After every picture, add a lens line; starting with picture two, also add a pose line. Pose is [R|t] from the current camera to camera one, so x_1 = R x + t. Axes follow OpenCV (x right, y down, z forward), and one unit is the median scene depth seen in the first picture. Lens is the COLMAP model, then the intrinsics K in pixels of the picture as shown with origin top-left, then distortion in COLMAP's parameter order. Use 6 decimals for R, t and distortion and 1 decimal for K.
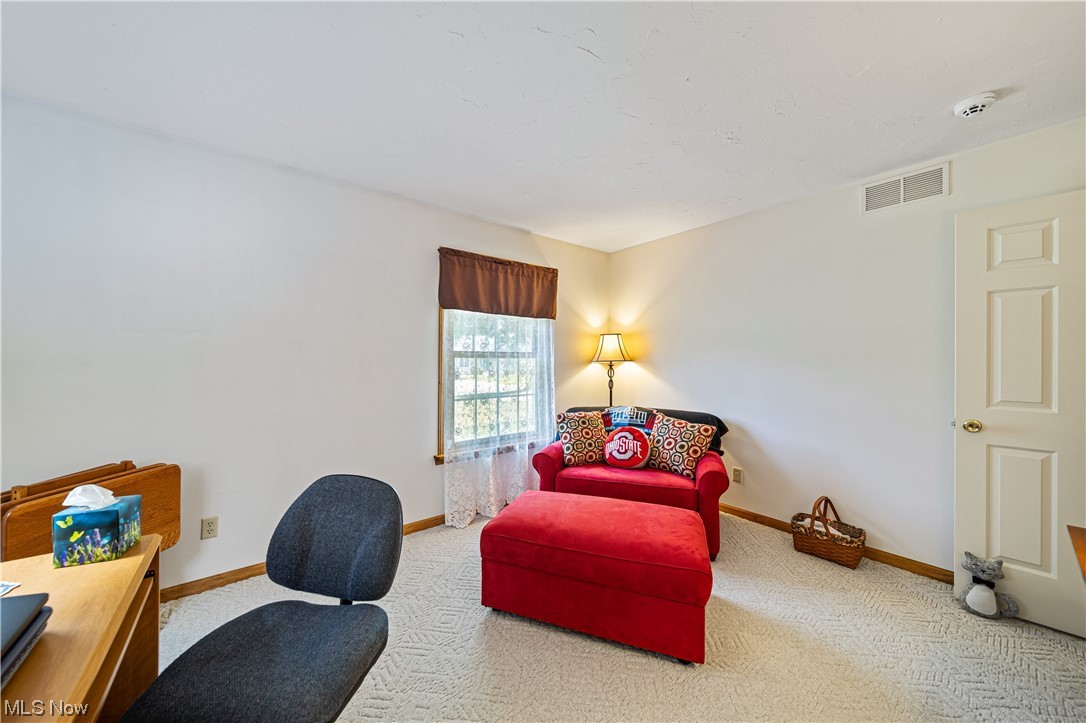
lens RADIAL K [[379.2, 0, 541.2], [0, 379.2, 355.3], [0, 0, 1]] dist [-0.006018, -0.000200]
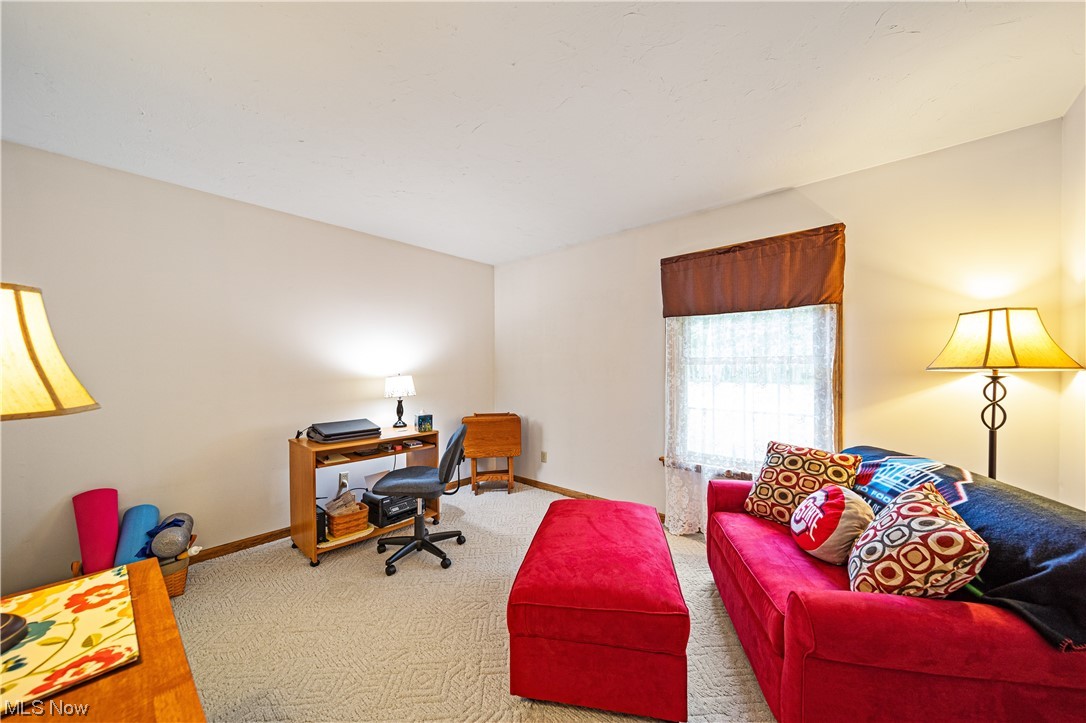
lens RADIAL K [[379.2, 0, 541.2], [0, 379.2, 355.3], [0, 0, 1]] dist [-0.006018, -0.000200]
pose [[0.185571, -0.027682, -0.982241, 0.728367], [0.014744, 0.999569, -0.025385, 0.004421], [0.982520, -0.009771, 0.185899, 0.490699]]
